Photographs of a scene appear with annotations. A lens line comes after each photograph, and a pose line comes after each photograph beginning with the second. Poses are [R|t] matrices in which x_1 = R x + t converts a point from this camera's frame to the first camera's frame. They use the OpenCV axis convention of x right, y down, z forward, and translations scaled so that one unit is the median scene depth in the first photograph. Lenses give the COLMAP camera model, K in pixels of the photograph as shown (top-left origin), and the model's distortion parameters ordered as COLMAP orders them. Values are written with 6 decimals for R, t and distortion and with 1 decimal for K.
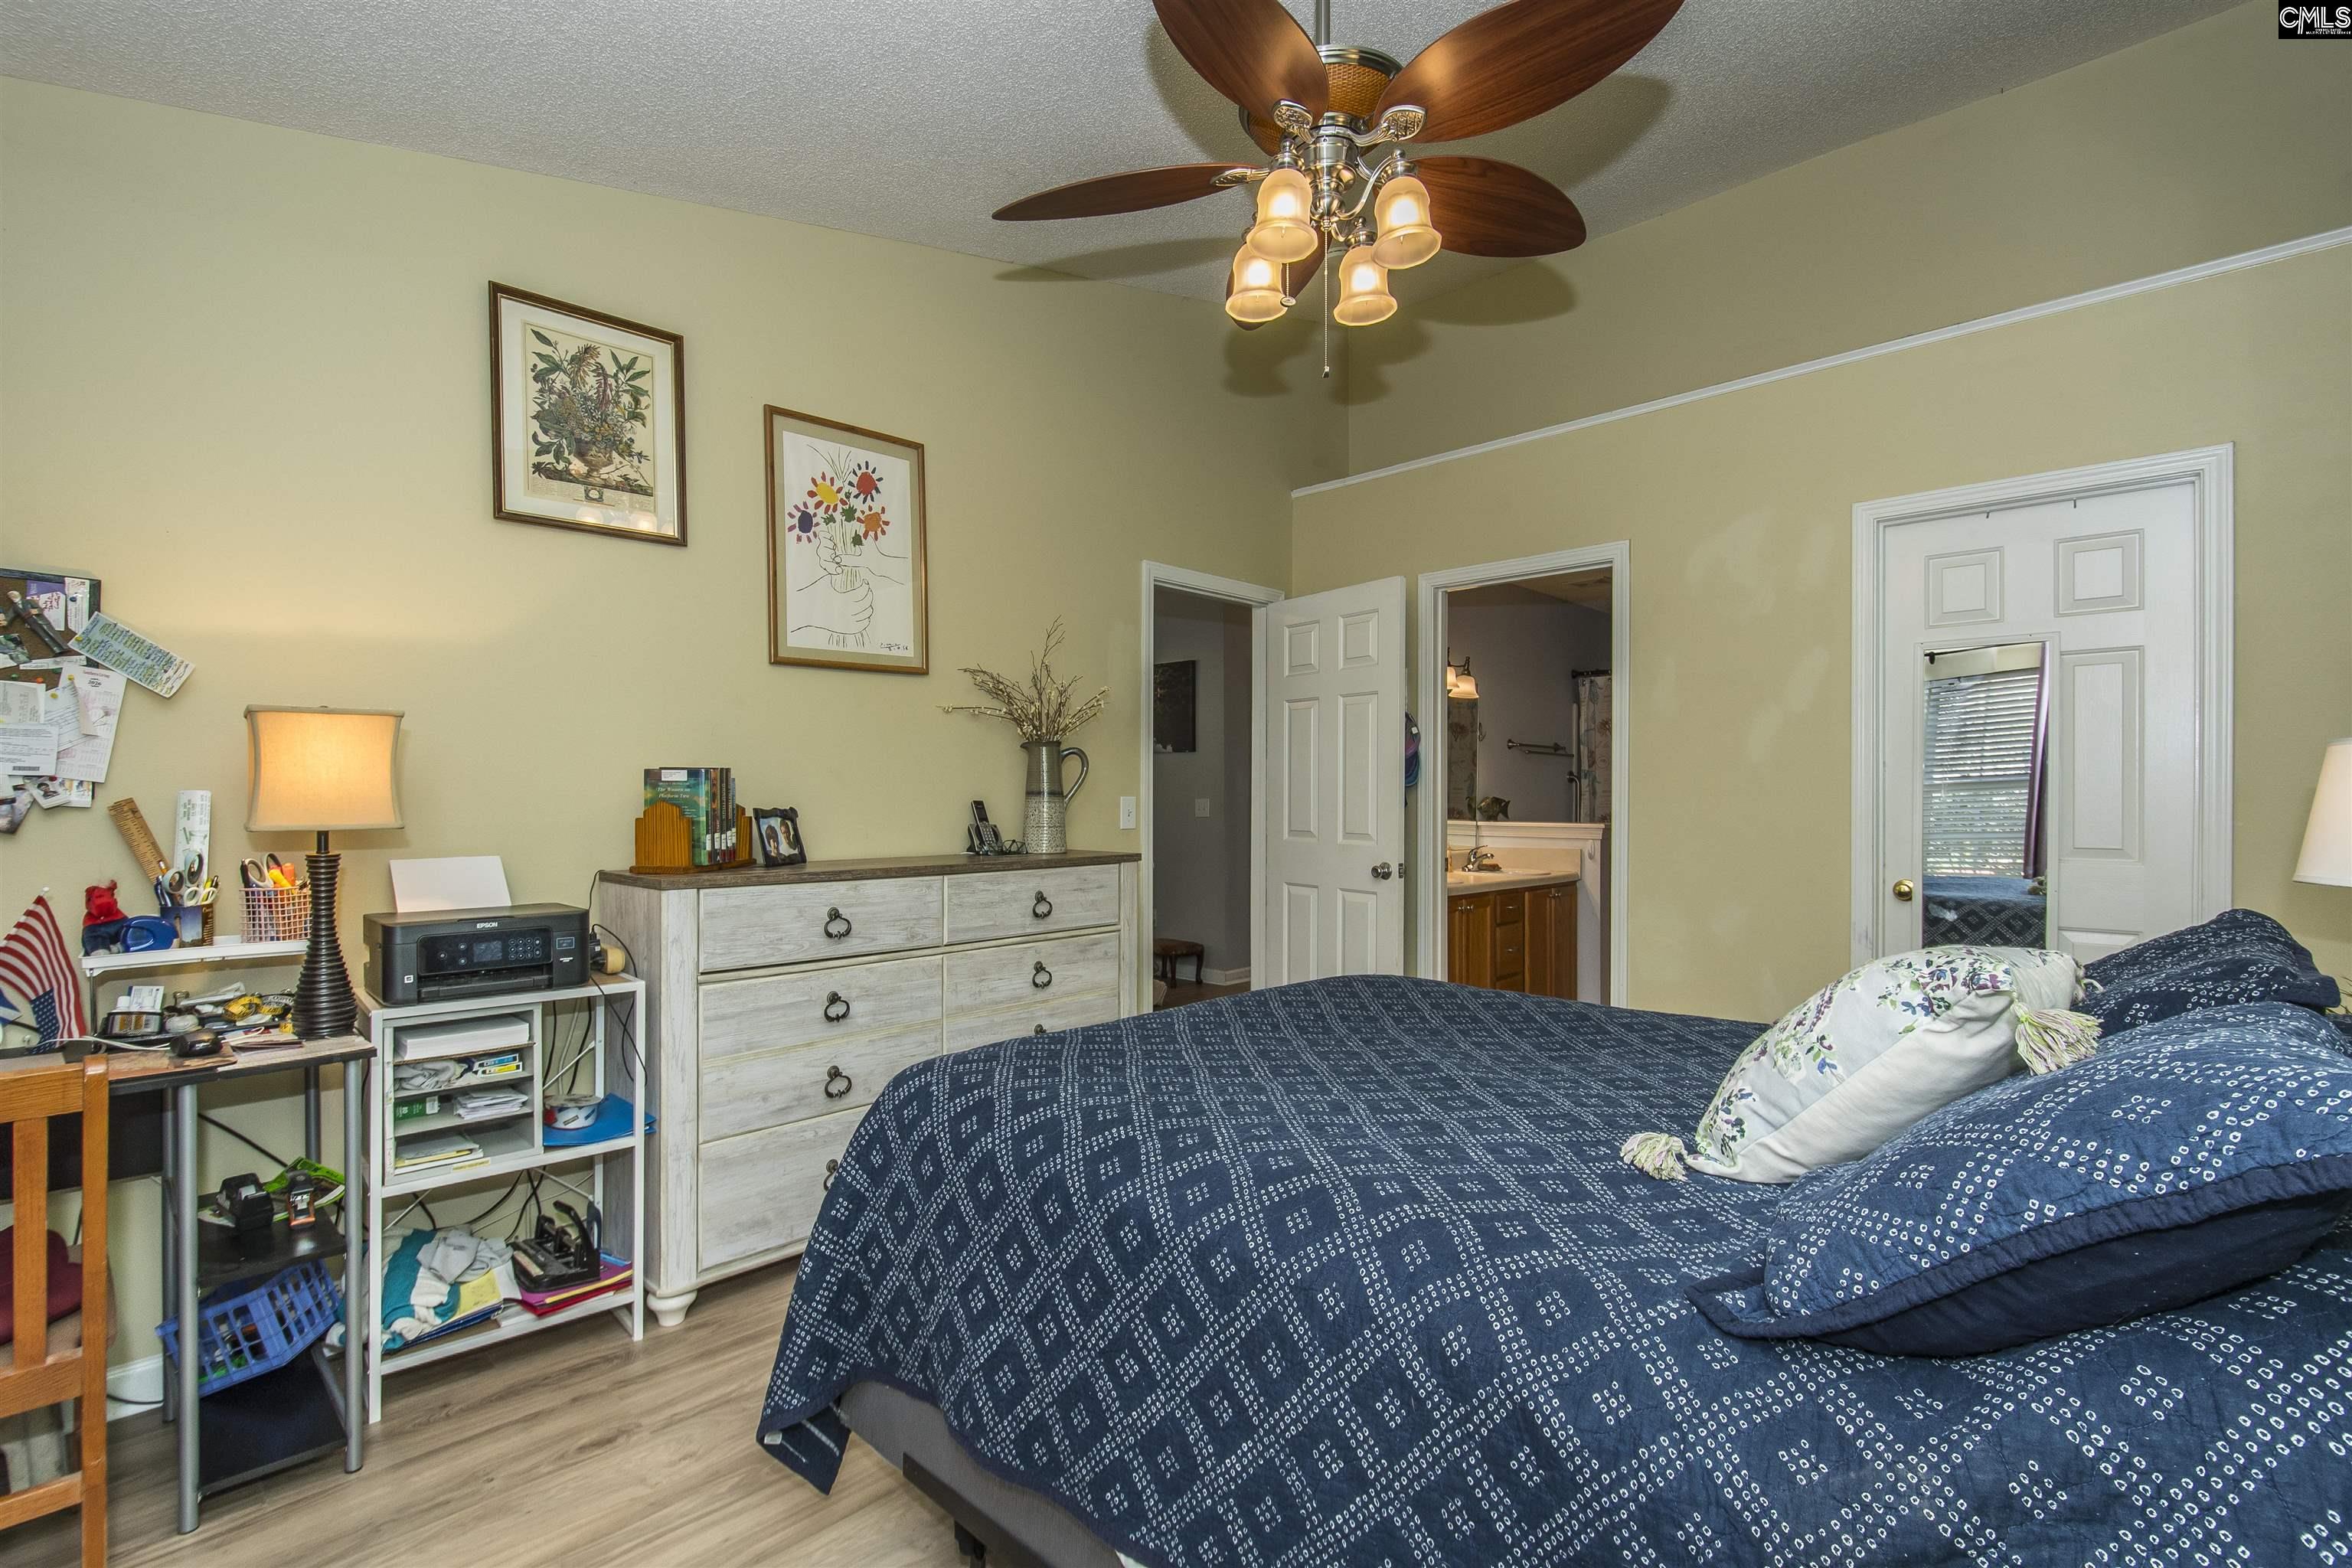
lens RADIAL K [[1065.6, 0, 1164.1], [0, 1065.6, 790.7], [0, 0, 1]] dist [0.002261, 0.000406]
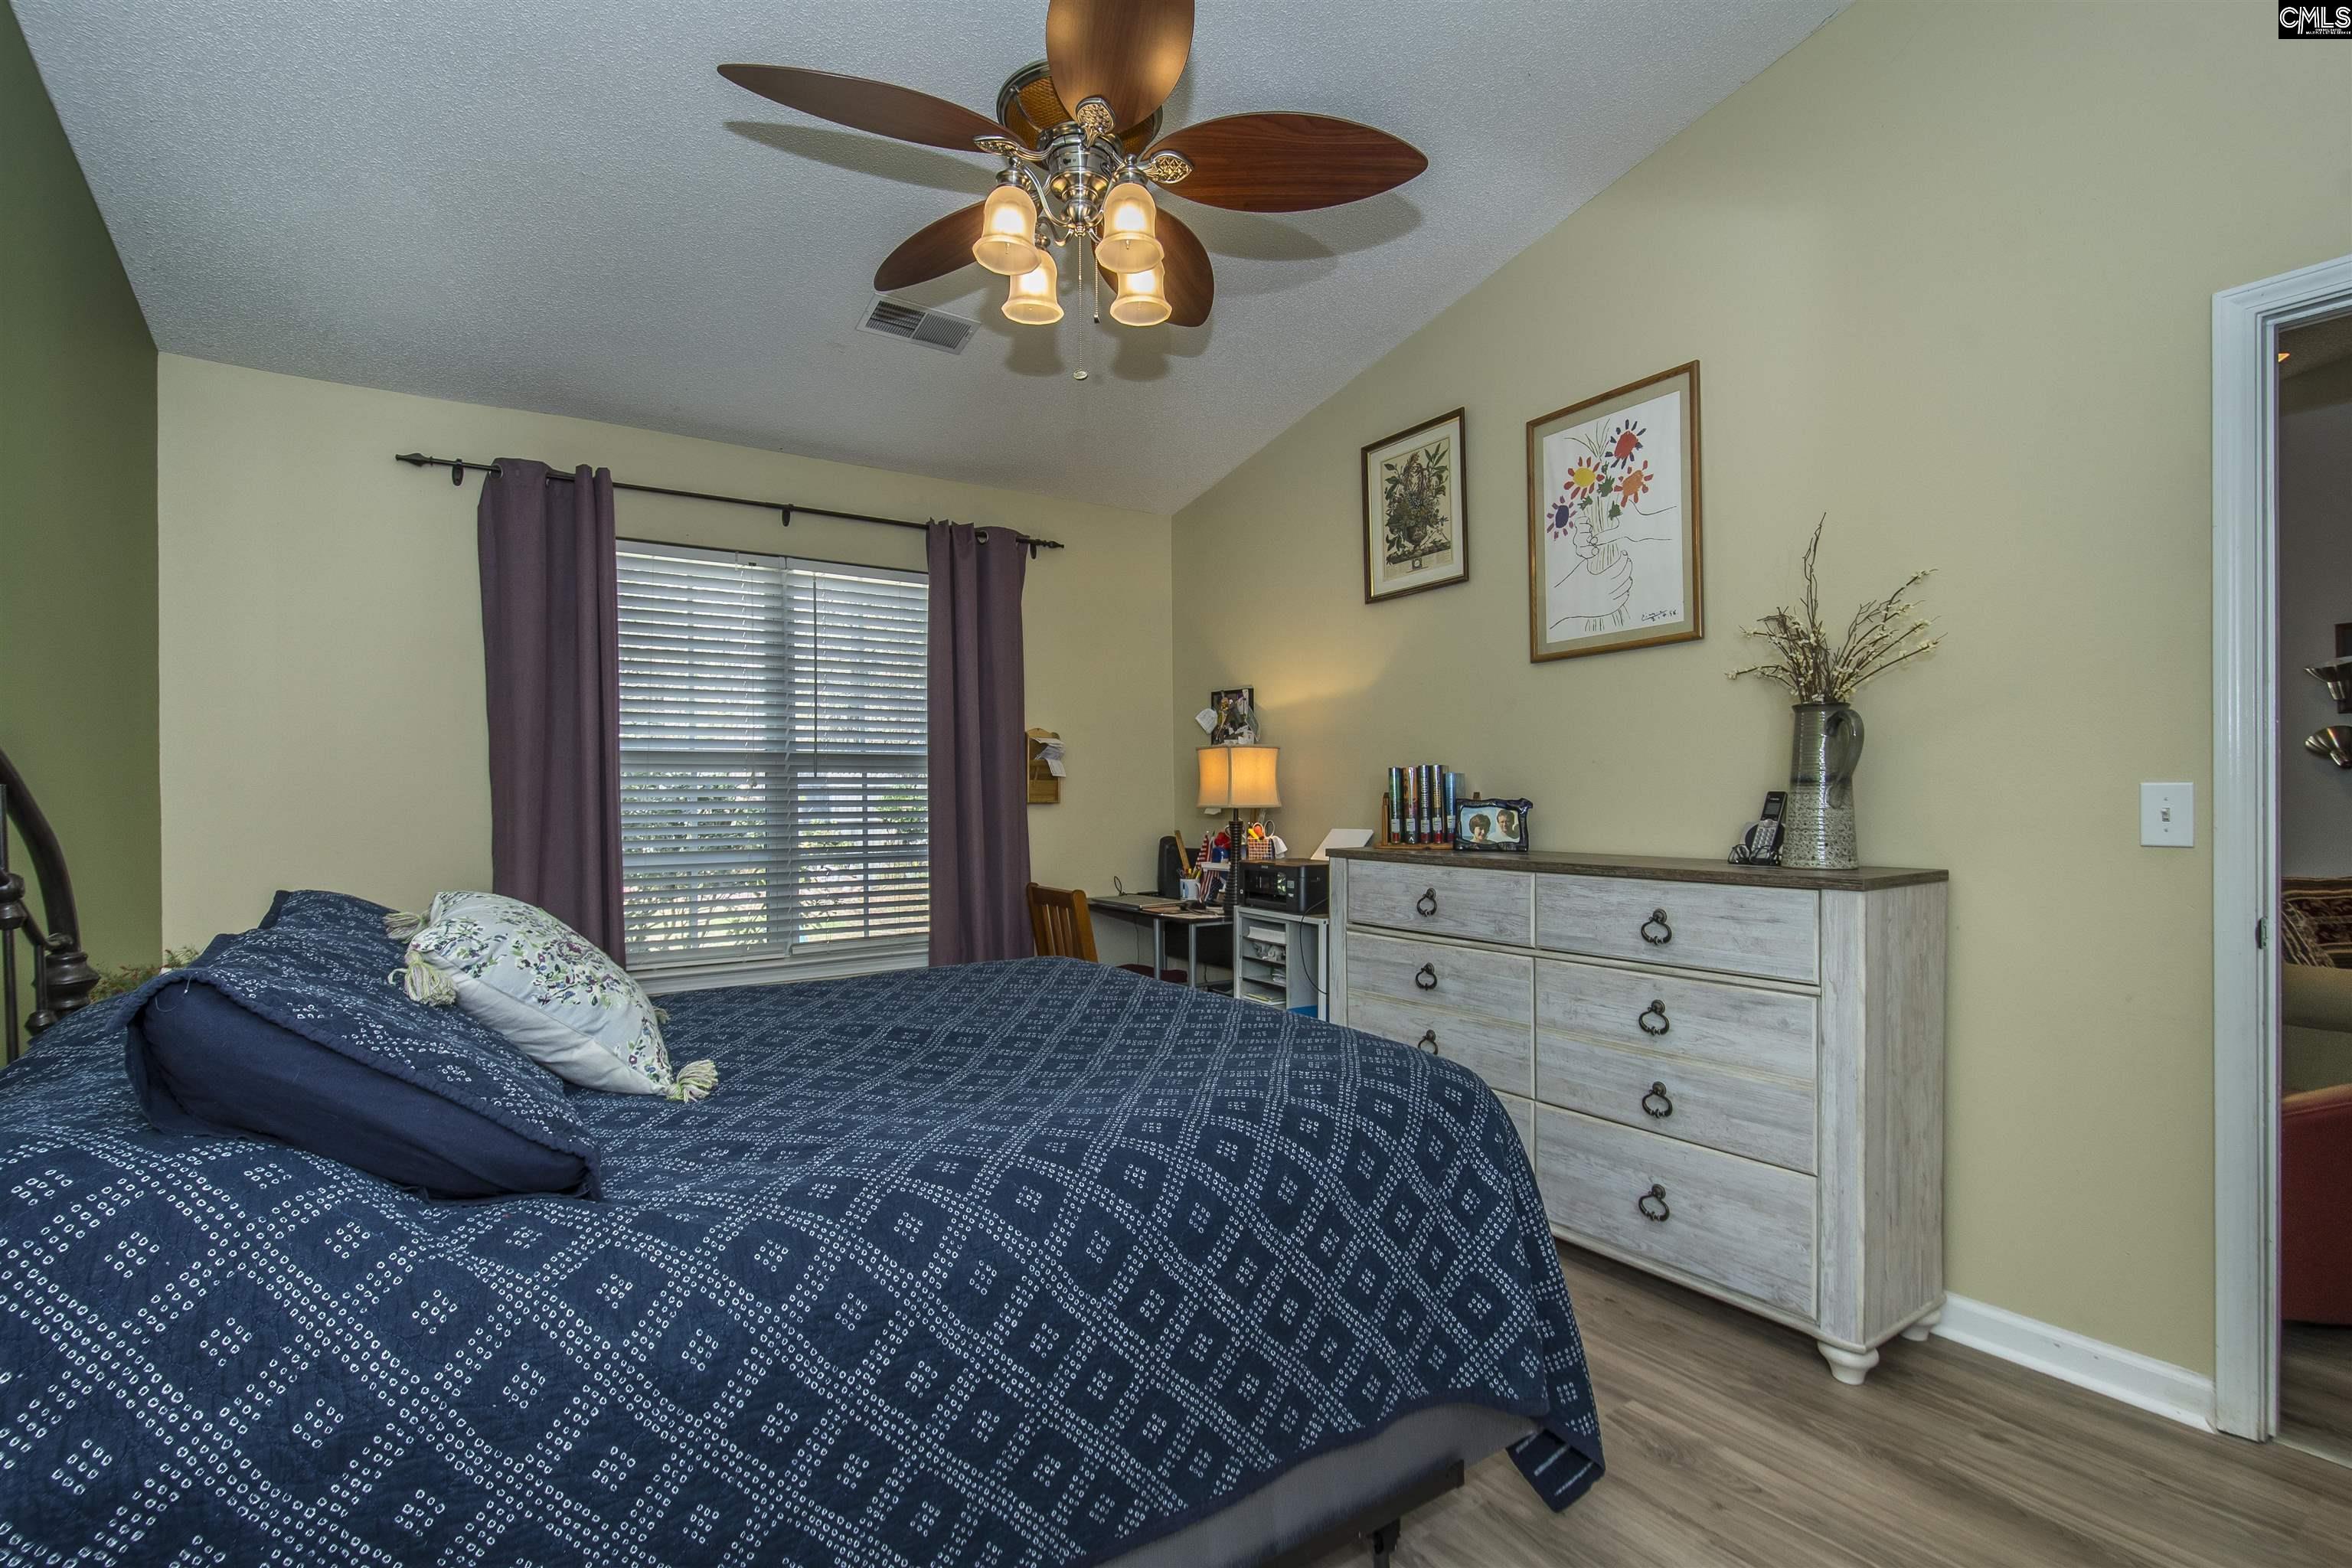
lens RADIAL K [[1065.6, 0, 1150.2], [0, 1065.6, 795.5], [0, 0, 1]] dist [0.002261, 0.000406]
pose [[-0.210390, -0.003650, -0.977611, 0.747610], [0.004565, 0.999978, -0.004716, 0.015584], [0.977607, -0.005455, -0.210368, 0.848725]]
